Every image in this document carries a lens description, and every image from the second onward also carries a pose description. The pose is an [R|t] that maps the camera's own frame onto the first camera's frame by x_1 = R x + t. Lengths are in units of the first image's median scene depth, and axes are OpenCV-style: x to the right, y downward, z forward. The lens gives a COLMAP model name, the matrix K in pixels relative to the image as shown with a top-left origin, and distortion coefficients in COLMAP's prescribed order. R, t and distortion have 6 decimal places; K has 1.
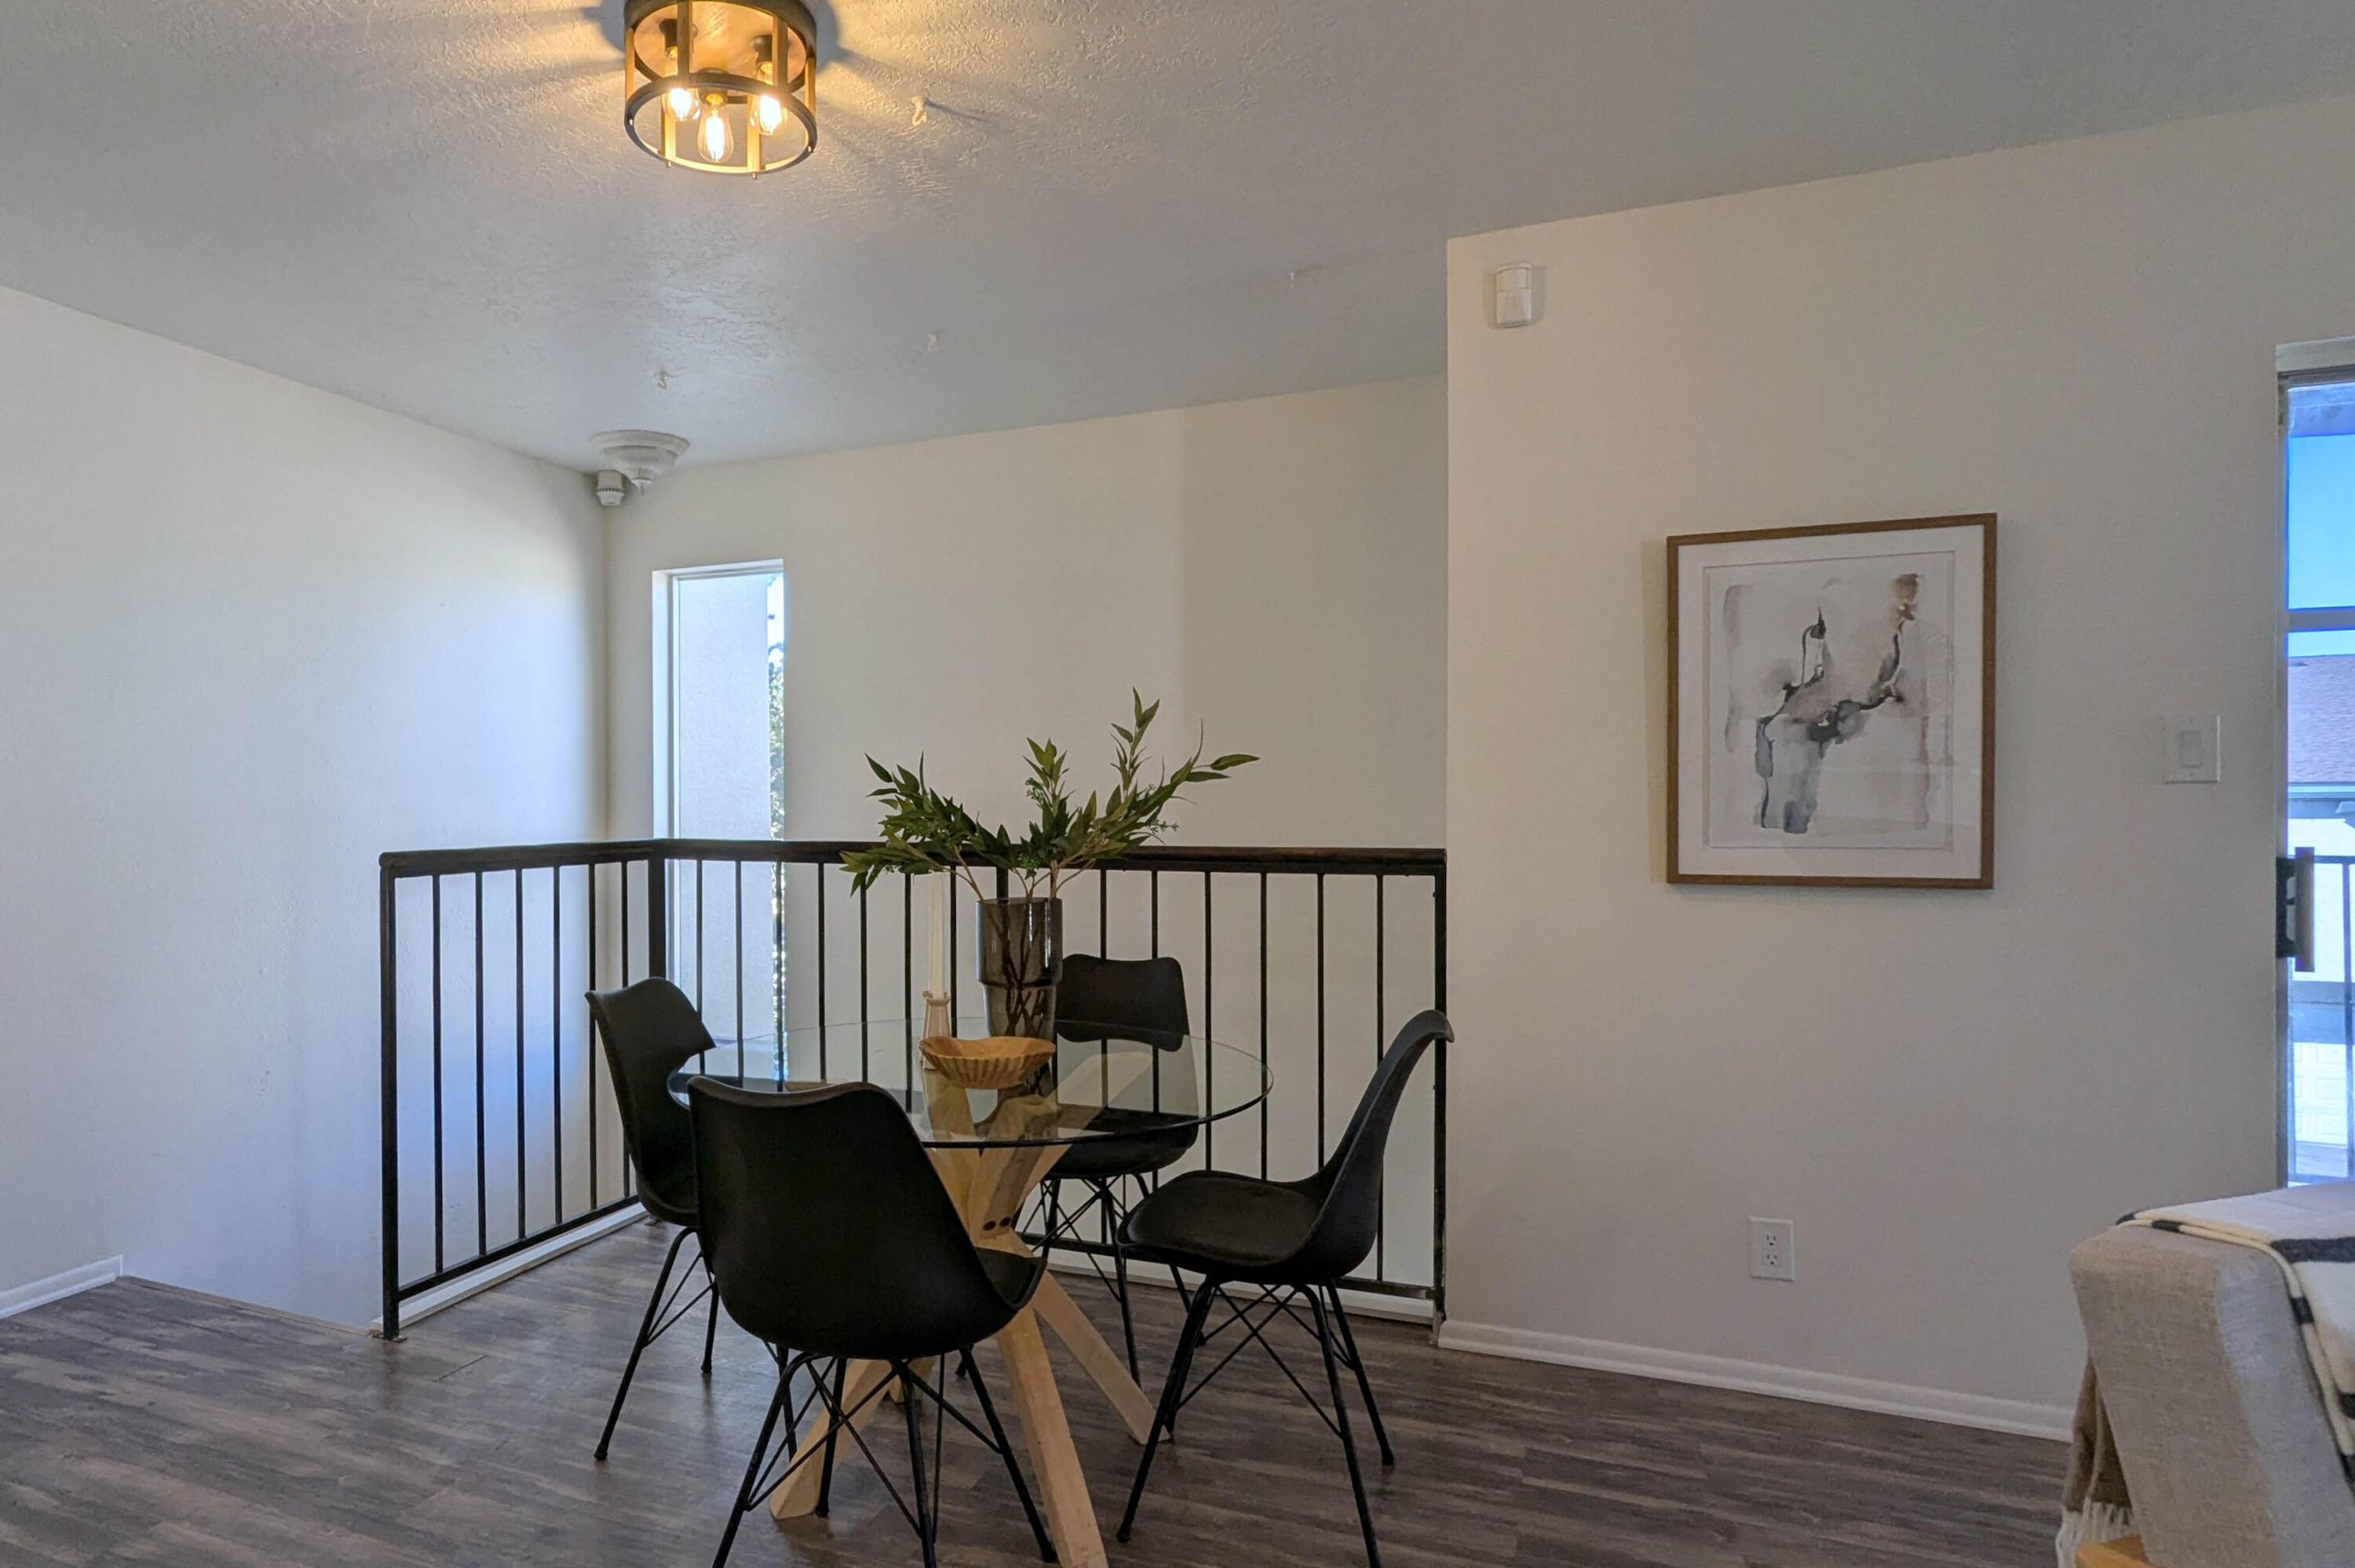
lens RADIAL K [[1496.4, 0, 977.9], [0, 1496.4, 848.5], [0, 0, 1]] dist [0.005486, 0.000207]
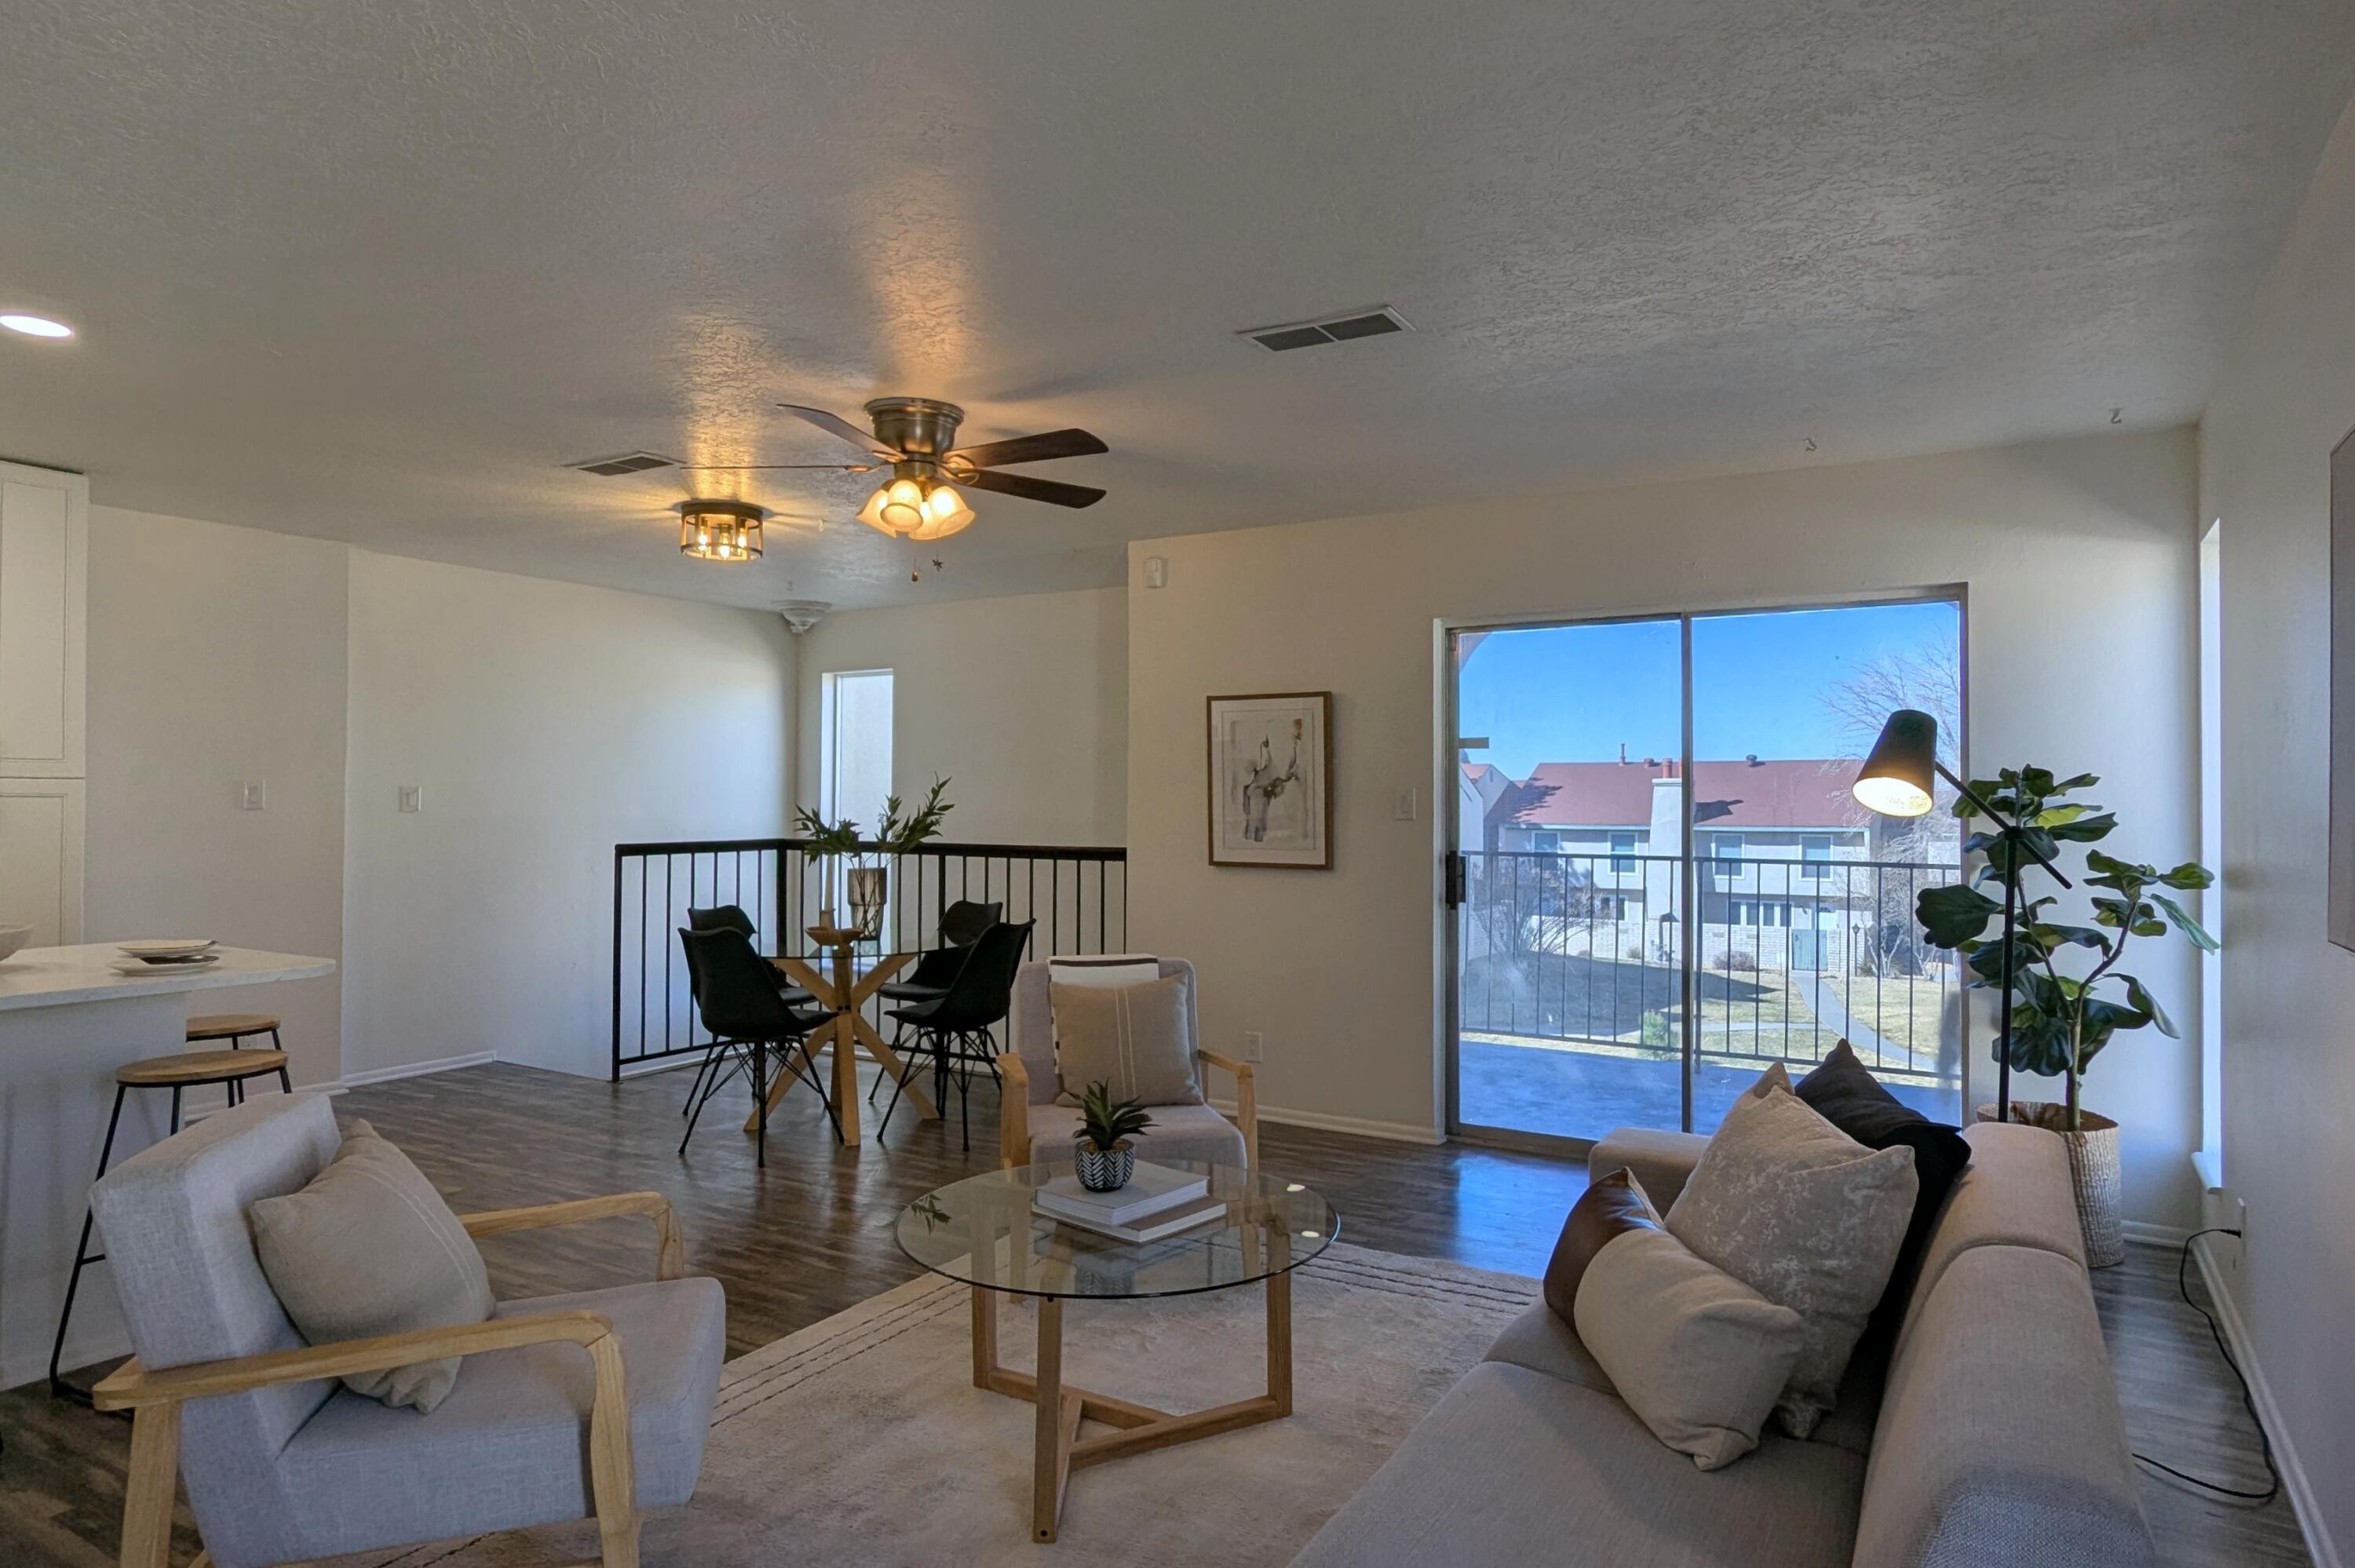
lens RADIAL K [[1390.3, 0, 1133.3], [0, 1390.3, 789.0], [0, 0, 1]] dist [0.006291, 0.000081]
pose [[0.992634, 0.006035, -0.121003, 0.588414], [-0.011165, 0.999065, -0.041760, -0.000676], [0.120638, 0.042804, 0.991773, -0.889832]]
